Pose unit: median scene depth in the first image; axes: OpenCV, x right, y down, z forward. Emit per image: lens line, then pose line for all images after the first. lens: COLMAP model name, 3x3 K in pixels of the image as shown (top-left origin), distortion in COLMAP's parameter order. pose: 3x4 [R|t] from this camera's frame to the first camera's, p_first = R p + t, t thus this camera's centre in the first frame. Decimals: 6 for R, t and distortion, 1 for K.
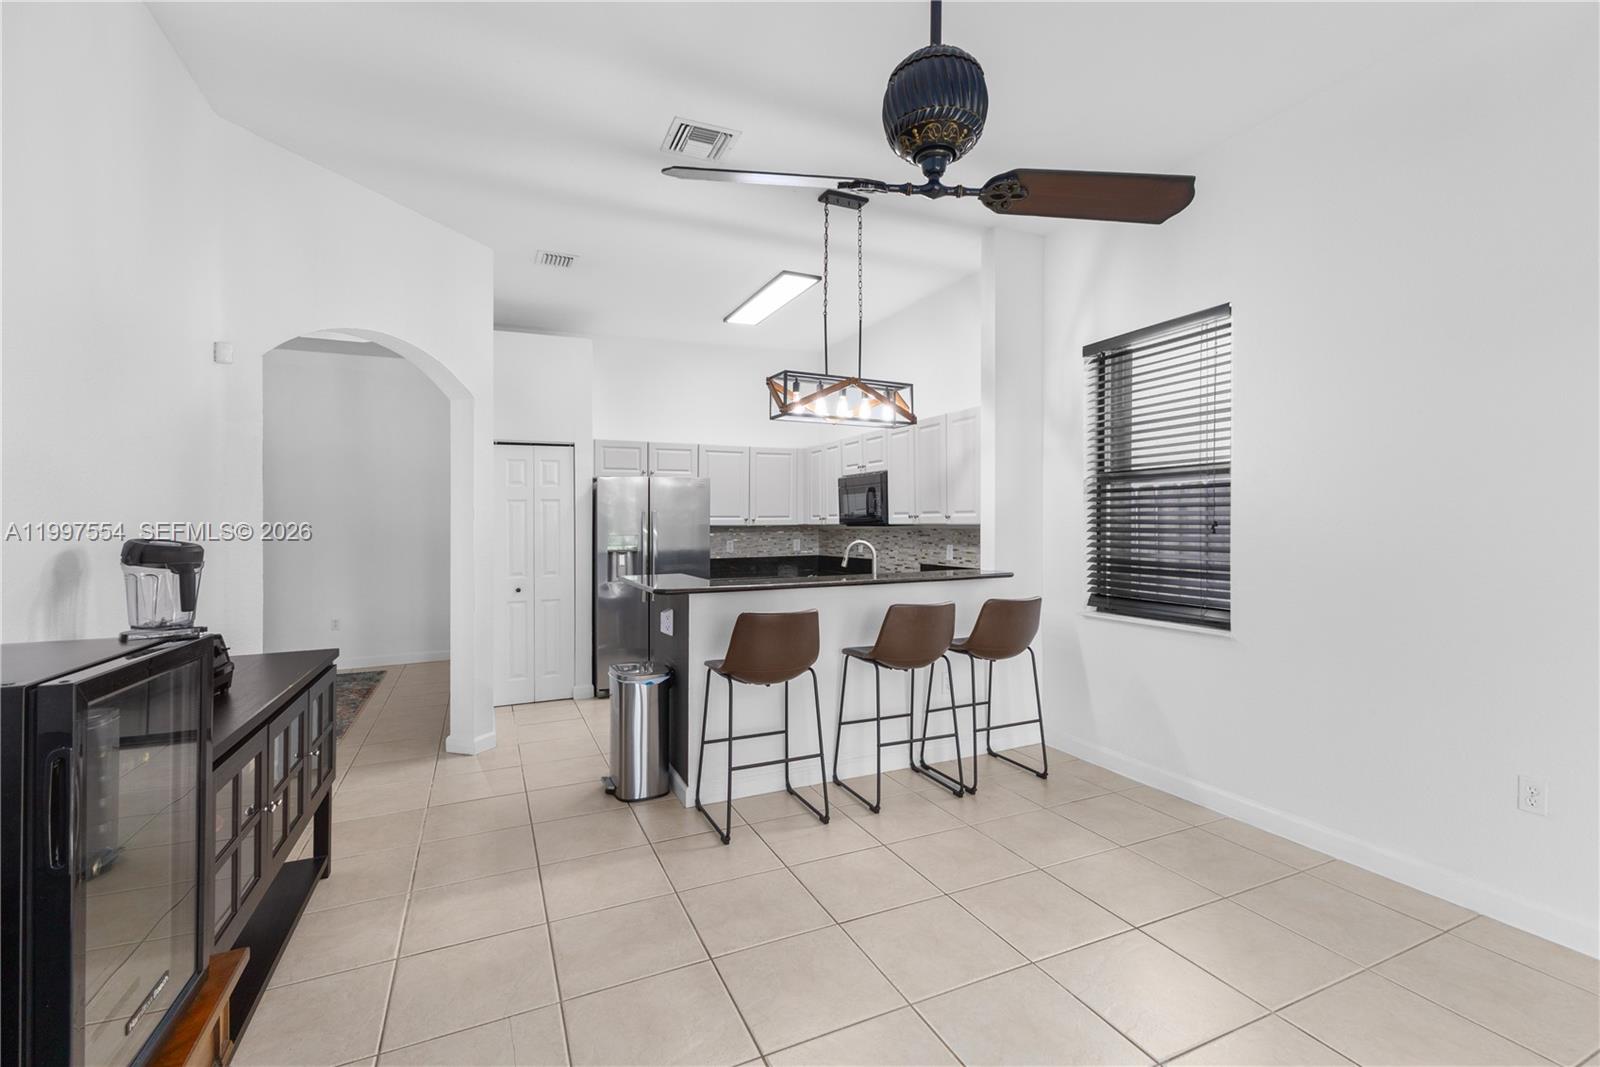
lens RADIAL K [[684.2, 0, 824.3], [0, 684.2, 529.0], [0, 0, 1]] dist [0.001669, -0.000140]
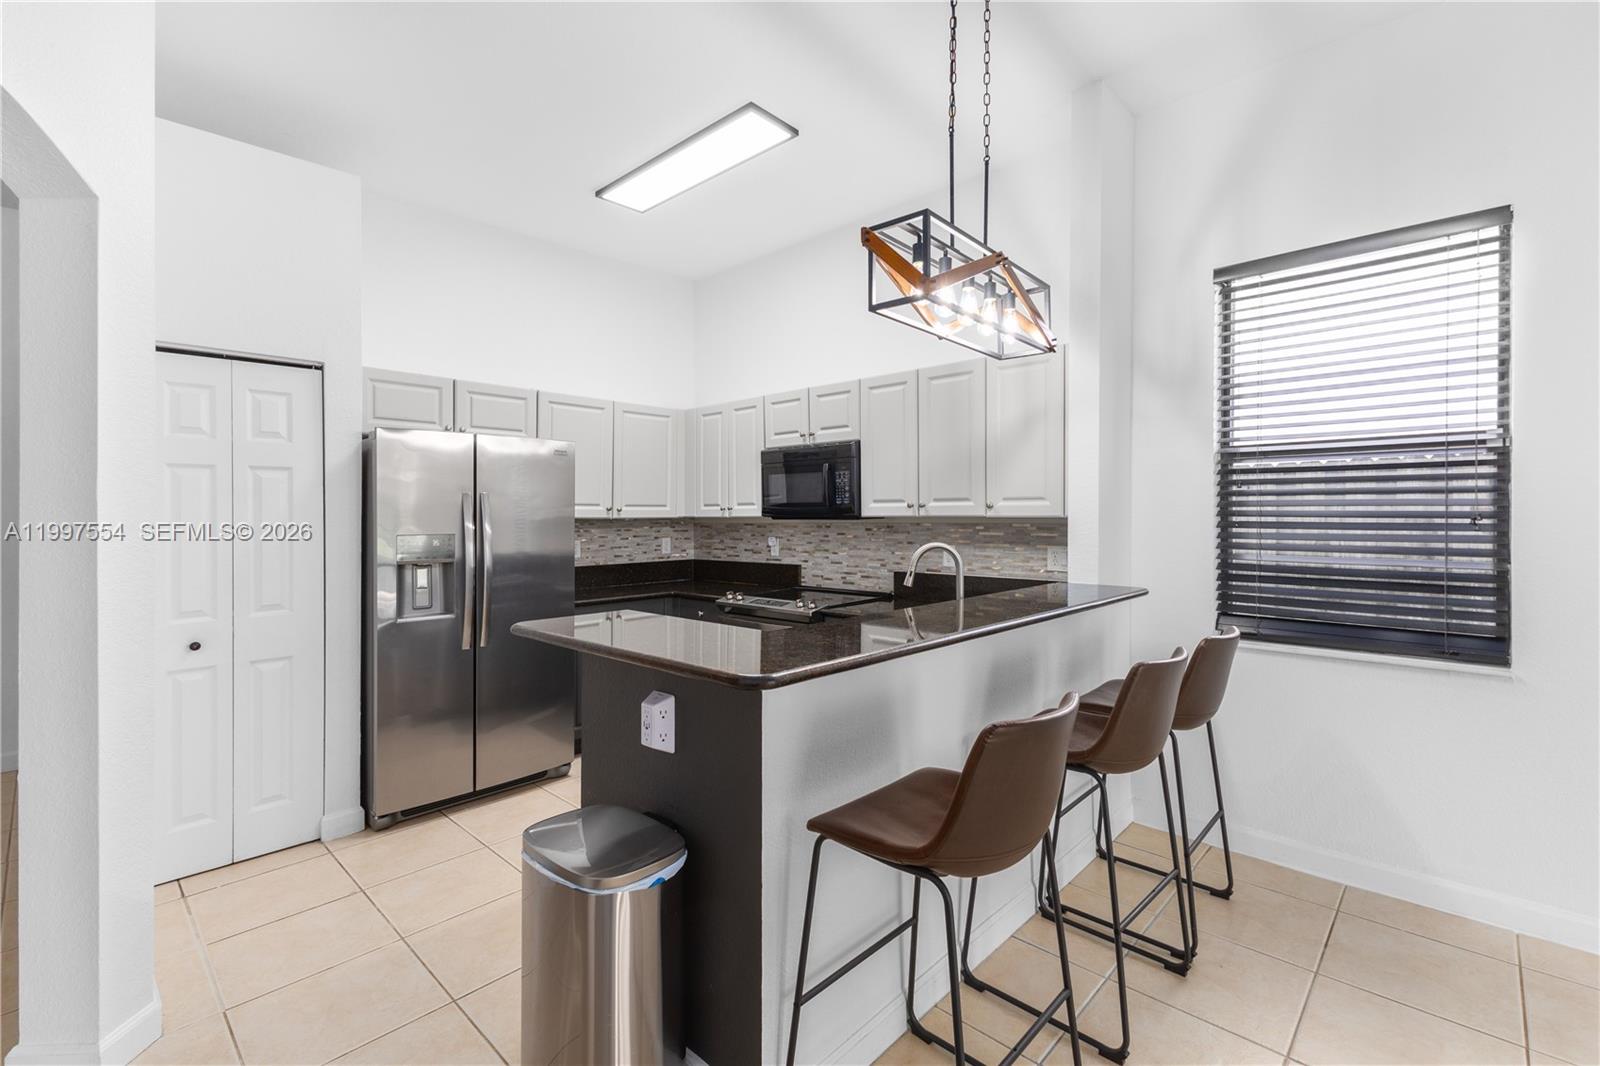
lens RADIAL K [[698.6, 0, 830.1], [0, 698.6, 522.3], [0, 0, 1]] dist [0.008315, -0.000006]
pose [[0.931978, 0.000829, 0.362513, -0.194261], [-0.000395, 0.999999, -0.001271, -0.000264], [-0.362514, 0.001041, 0.931978, 0.341549]]
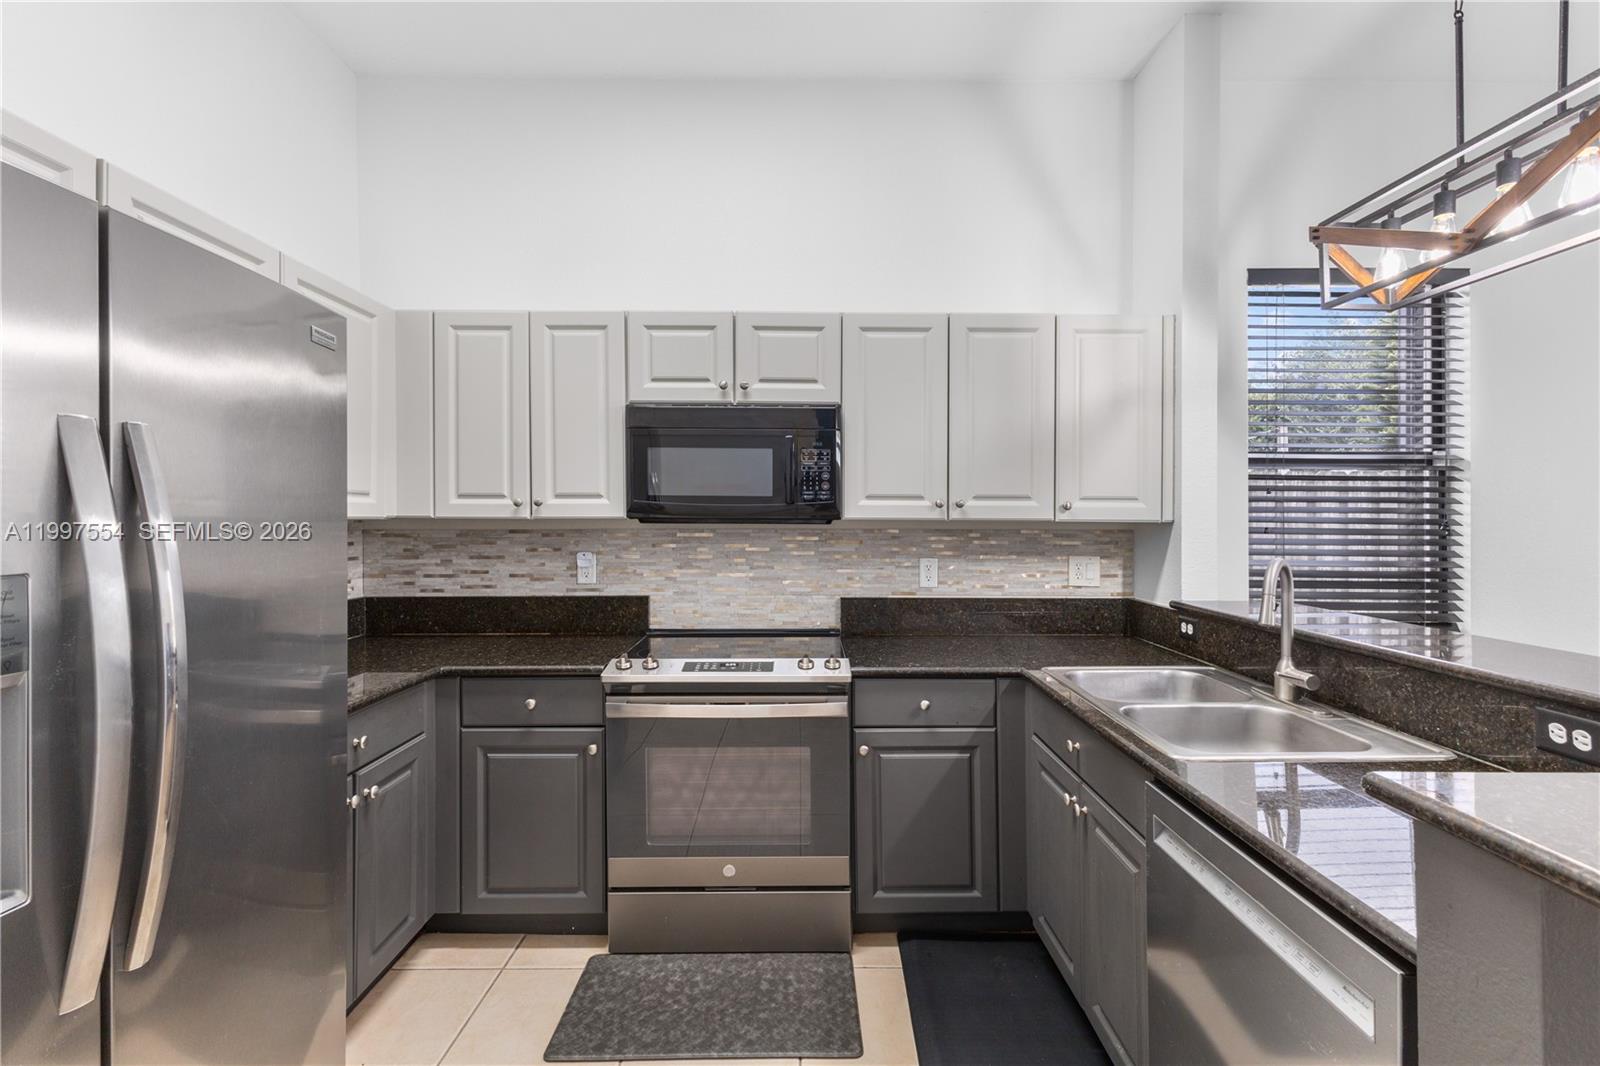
lens RADIAL K [[711.3, 0, 800.0], [0, 711.3, 533.0], [0, 0, 1]] dist [0.009782, -0.000166]
pose [[0.437713, -0.009069, 0.899069, -0.353918], [-0.000581, 0.999946, 0.010370, -0.002840], [-0.899115, -0.005061, 0.437684, 0.807633]]
